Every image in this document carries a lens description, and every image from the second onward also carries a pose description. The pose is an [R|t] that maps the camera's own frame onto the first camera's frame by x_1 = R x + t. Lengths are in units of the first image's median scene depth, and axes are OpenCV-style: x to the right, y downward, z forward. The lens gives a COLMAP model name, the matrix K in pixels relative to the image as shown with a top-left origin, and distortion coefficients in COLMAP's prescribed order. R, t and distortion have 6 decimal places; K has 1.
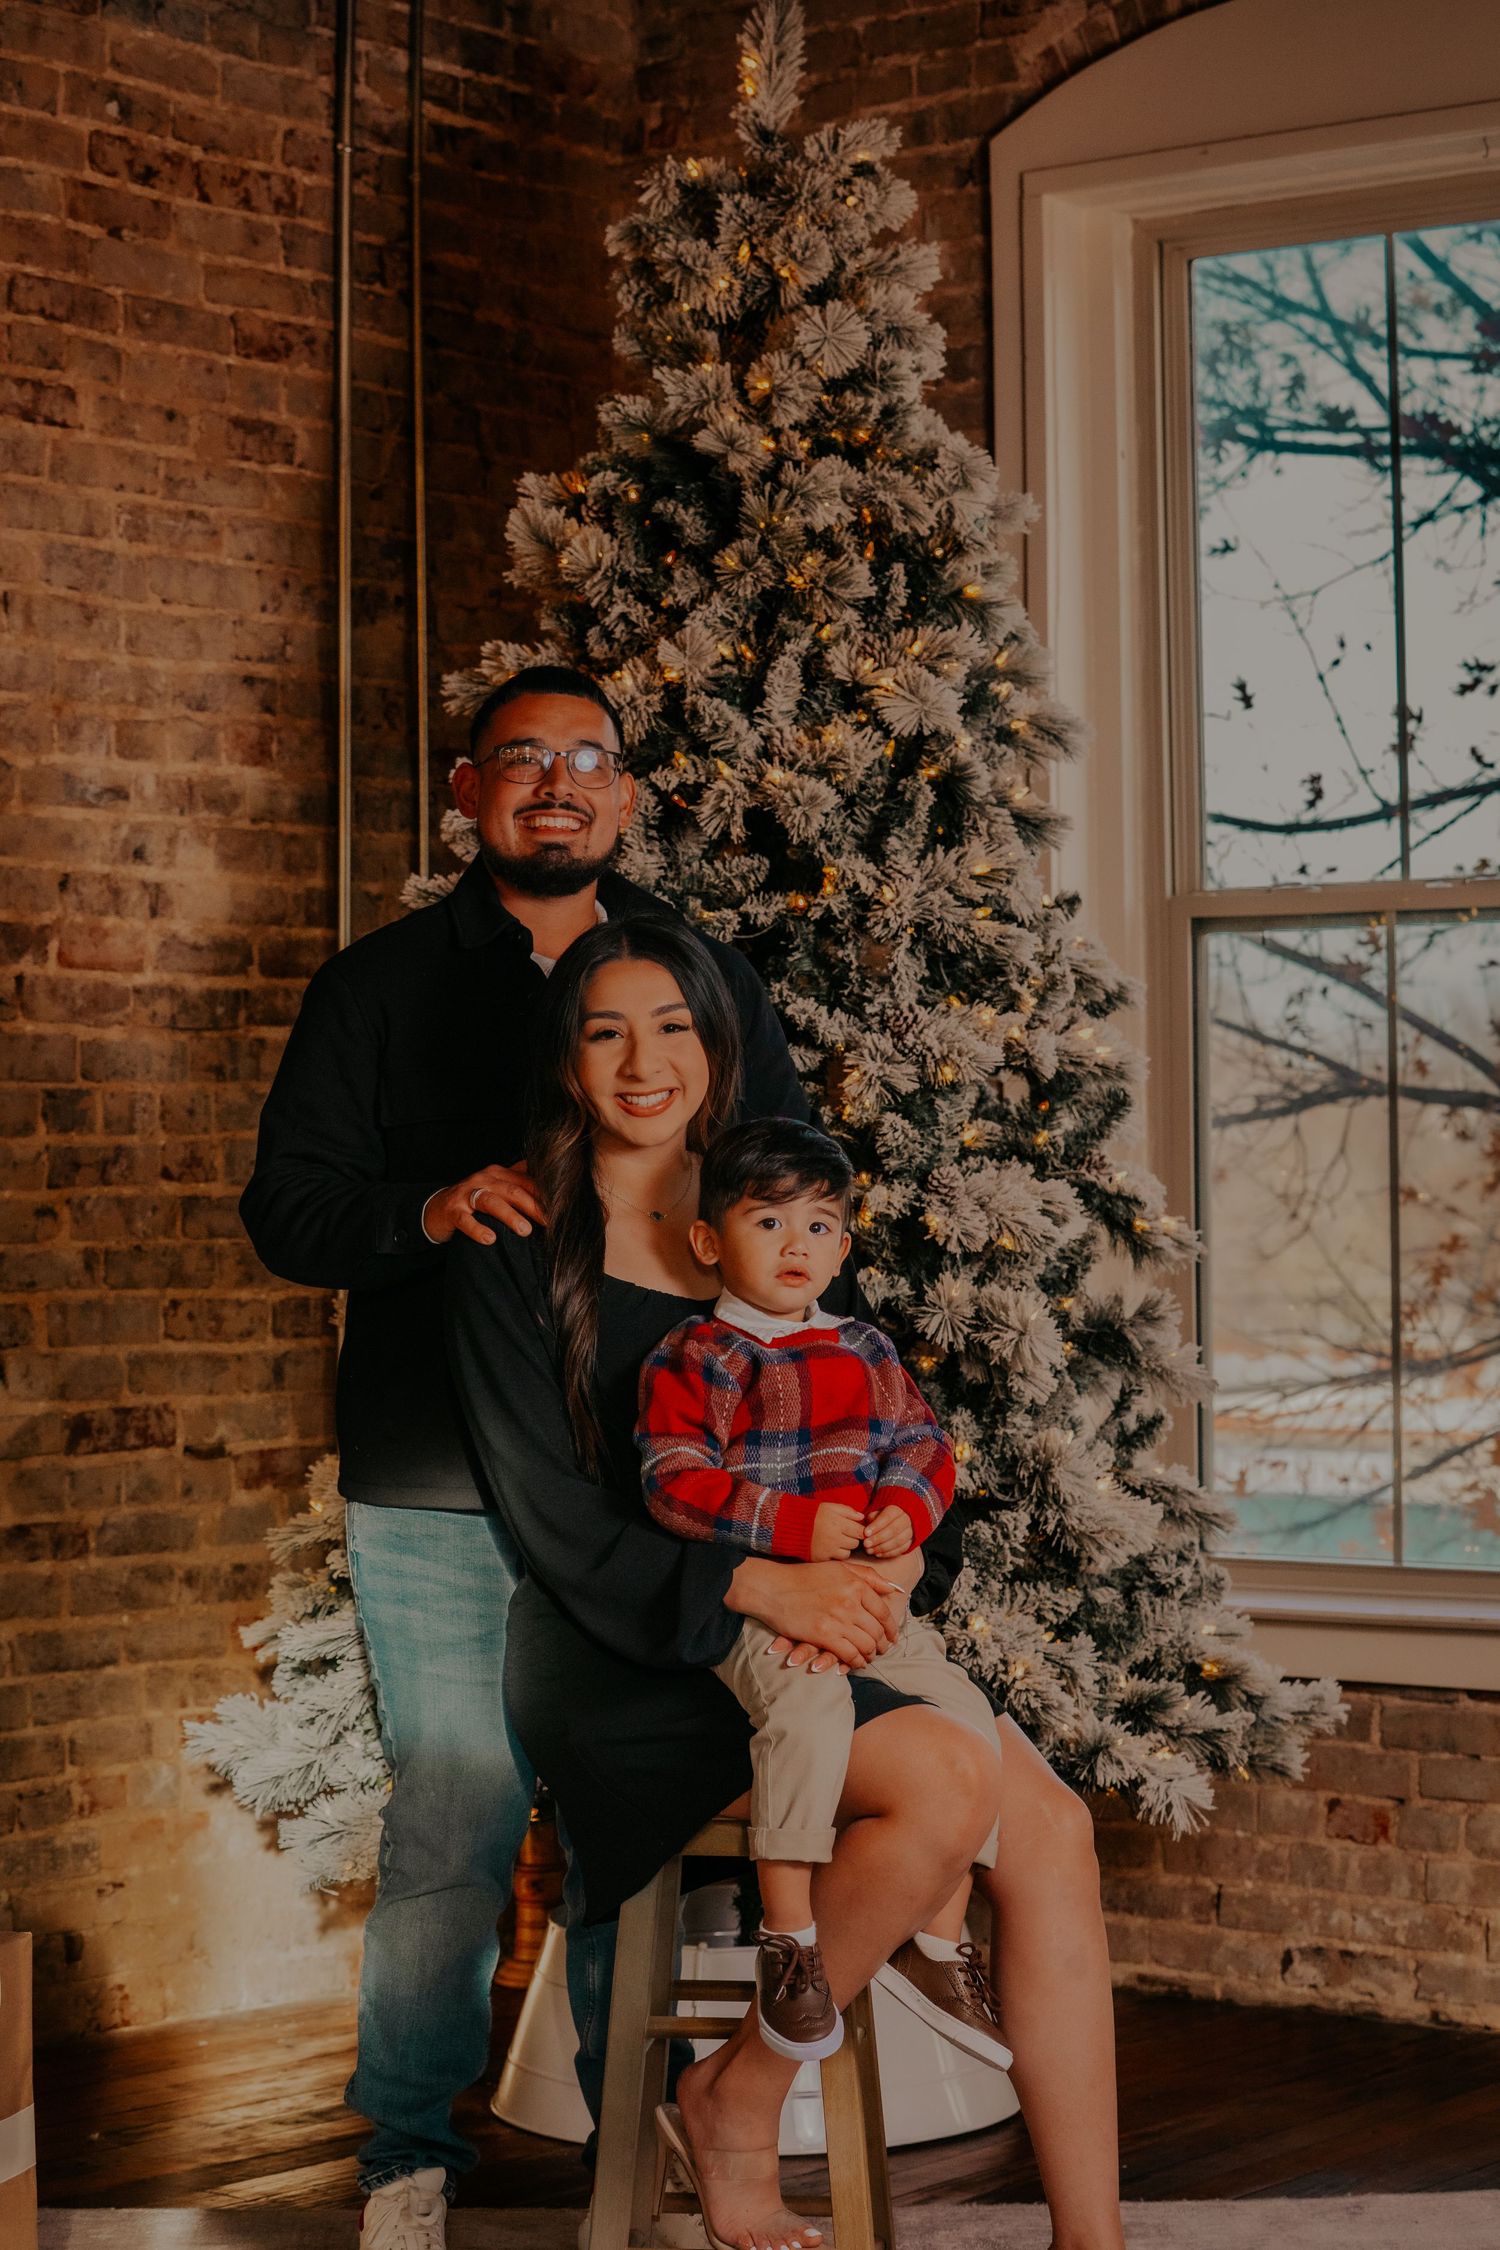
lens RADIAL K [[4634.6, 0, 750.0], [0, 4634.6, 1125.0], [0, 0, 1]] dist [-0.275497, -0.066849]
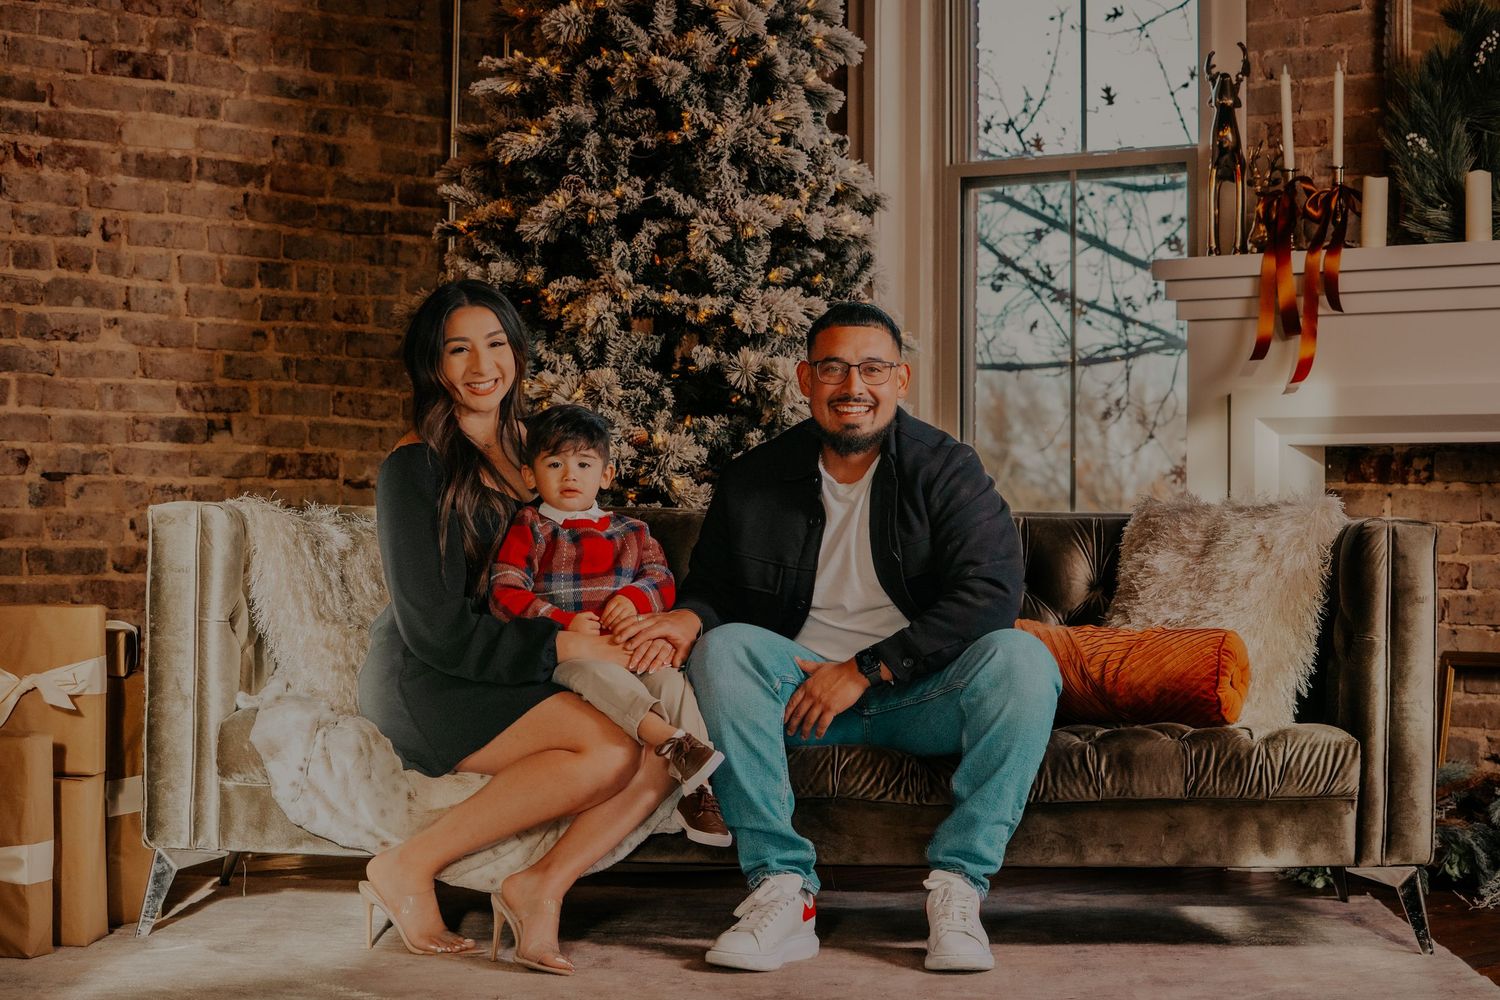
lens RADIAL K [[3188.2, 0, 750.0], [0, 3188.2, 500.0], [0, 0, 1]] dist [-0.300554, 0.131826]
pose [[0.997133, 0.017779, -0.073548, 0.114367], [-0.017569, 0.999840, 0.003504, 0.073089], [0.073599, -0.002202, 0.997285, -0.149283]]
